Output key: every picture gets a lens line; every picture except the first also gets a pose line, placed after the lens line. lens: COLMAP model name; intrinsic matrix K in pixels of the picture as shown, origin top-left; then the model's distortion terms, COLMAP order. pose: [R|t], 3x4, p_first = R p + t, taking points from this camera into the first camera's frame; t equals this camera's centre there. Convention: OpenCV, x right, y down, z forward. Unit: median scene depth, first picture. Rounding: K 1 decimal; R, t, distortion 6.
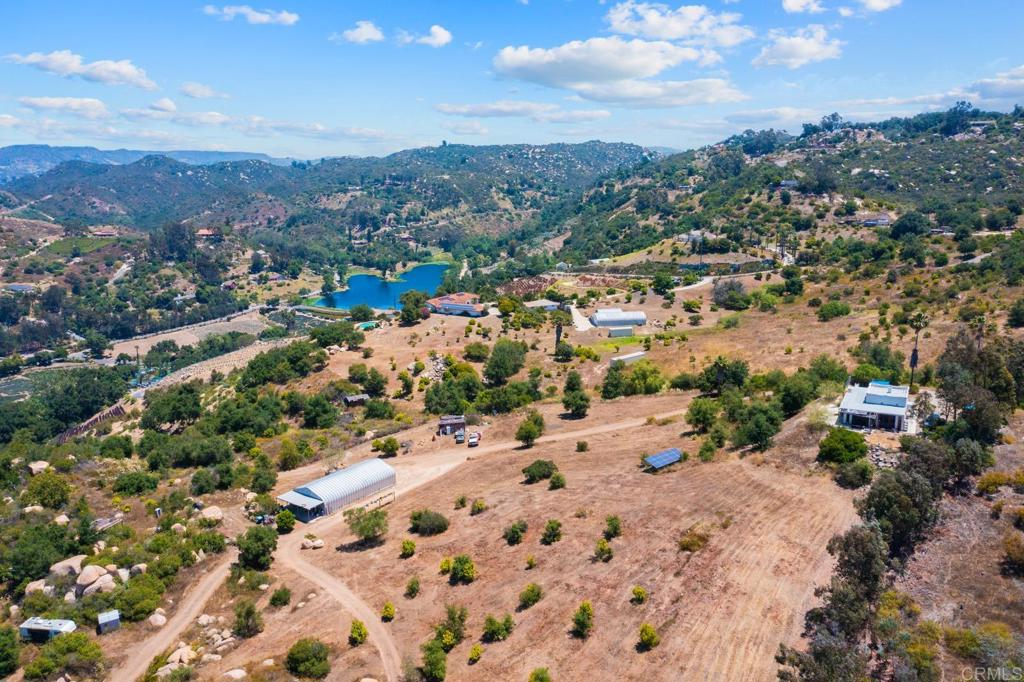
lens RADIAL K [[810.0, 0, 511.8], [0, 810.0, 342.0], [0, 0, 1]] dist [-0.005631, 0.006557]
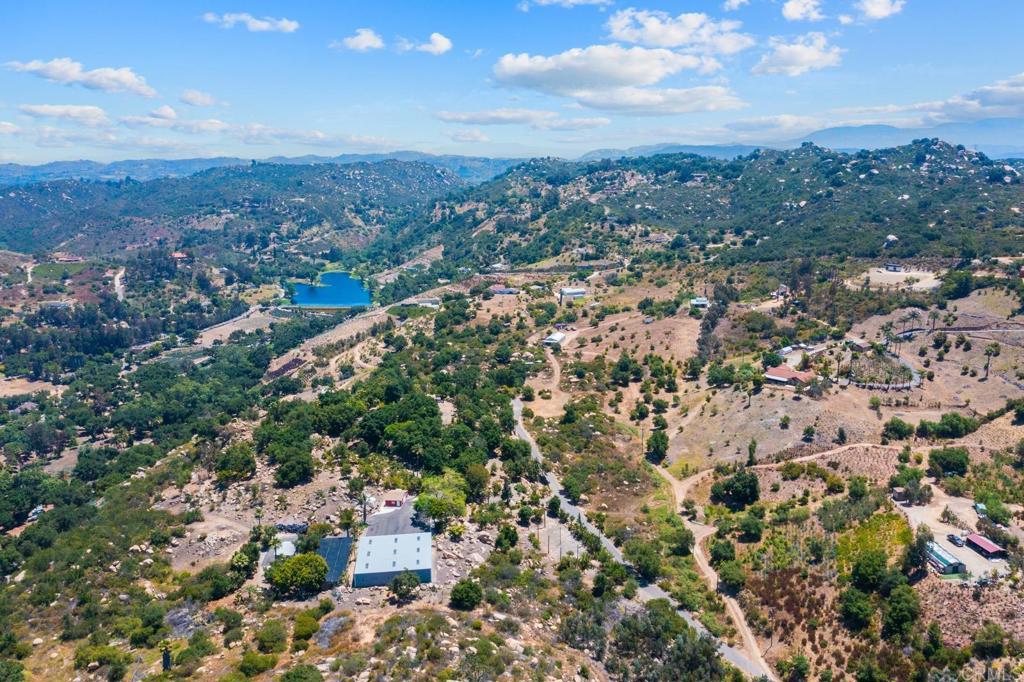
lens RADIAL K [[810.0, 0, 510.2], [0, 810.0, 344.4], [0, 0, 1]] dist [-0.005631, 0.006557]
pose [[0.952948, -0.070485, 0.294827, -0.726887], [0.069698, 0.997481, 0.013192, 0.076682], [-0.295014, 0.007978, 0.955460, -1.125198]]
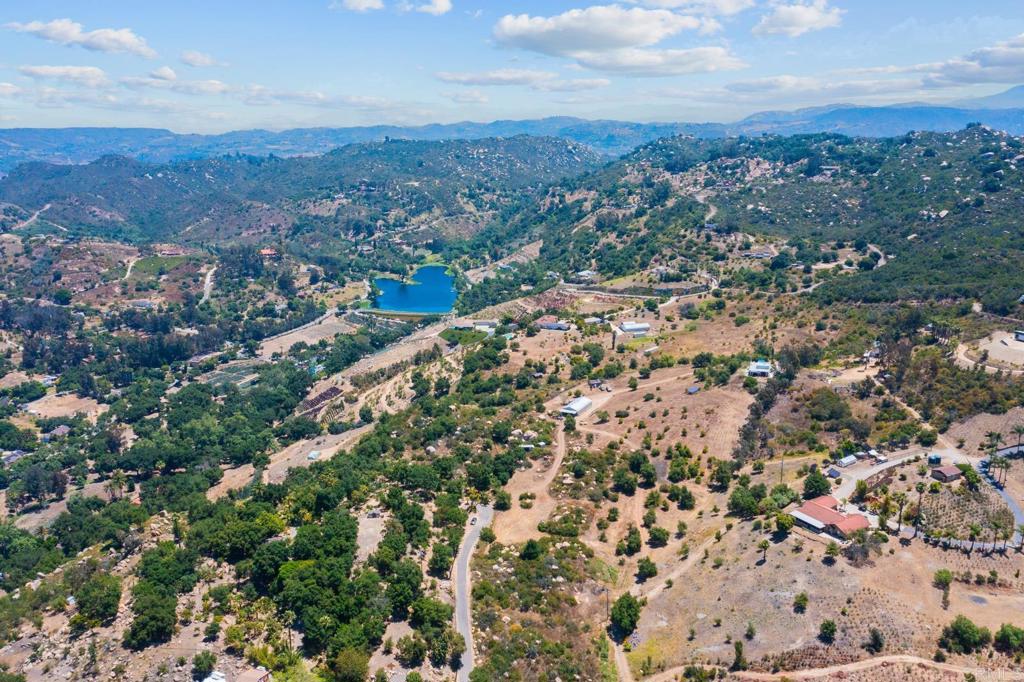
lens RADIAL K [[810.0, 0, 510.4], [0, 810.0, 340.7], [0, 0, 1]] dist [-0.005631, 0.006557]
pose [[0.993006, -0.044567, 0.109333, -0.388918], [0.040164, 0.998303, 0.042155, -0.092748], [-0.111026, -0.037469, 0.993111, -0.918652]]
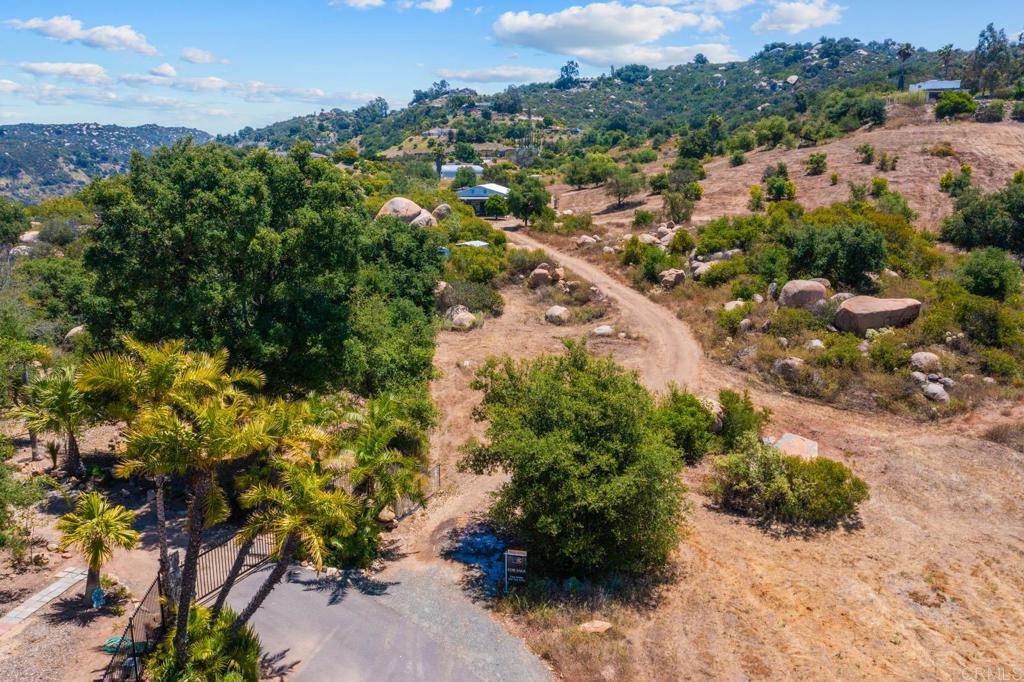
lens RADIAL K [[810.0, 0, 513.1], [0, 810.0, 339.0], [0, 0, 1]] dist [-0.005631, 0.006557]
pose [[0.850949, -0.095226, 0.516544, -0.336098], [0.103377, 0.994557, 0.013045, 0.166780], [-0.514975, 0.042298, 0.856161, 0.150515]]
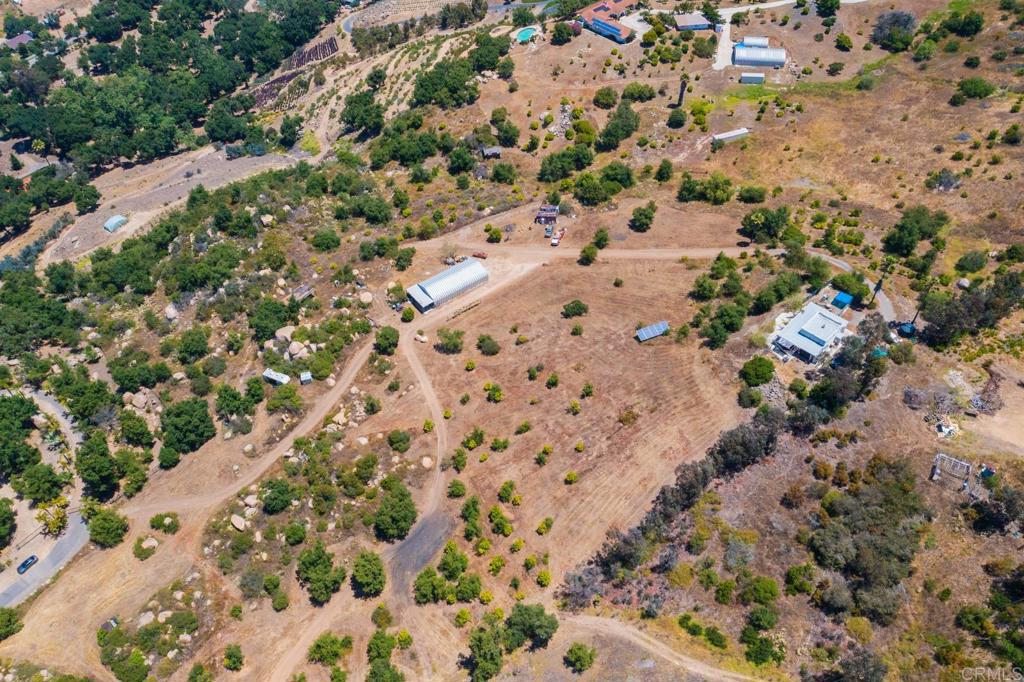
lens RADIAL K [[810.0, 0, 513.0], [0, 810.0, 331.8], [0, 0, 1]] dist [-0.005631, 0.006557]
pose [[0.956238, 0.203298, -0.210427, 0.123227], [-0.050011, 0.822166, 0.567047, -0.317442], [0.288285, -0.531708, 0.796353, -0.104099]]
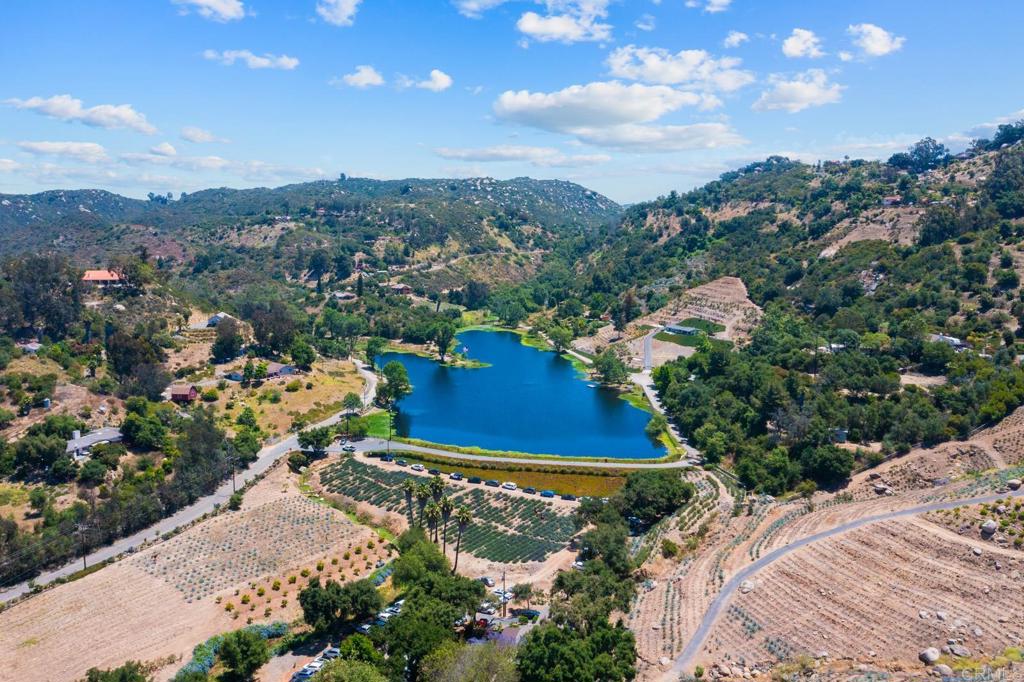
lens RADIAL K [[810.0, 0, 512.4], [0, 810.0, 341.2], [0, 0, 1]] dist [-0.005631, 0.006557]
pose [[0.979307, -0.016263, 0.201726, -0.652040], [0.029548, 0.997574, -0.063025, -0.163192], [-0.200212, 0.067681, 0.977412, 1.326849]]
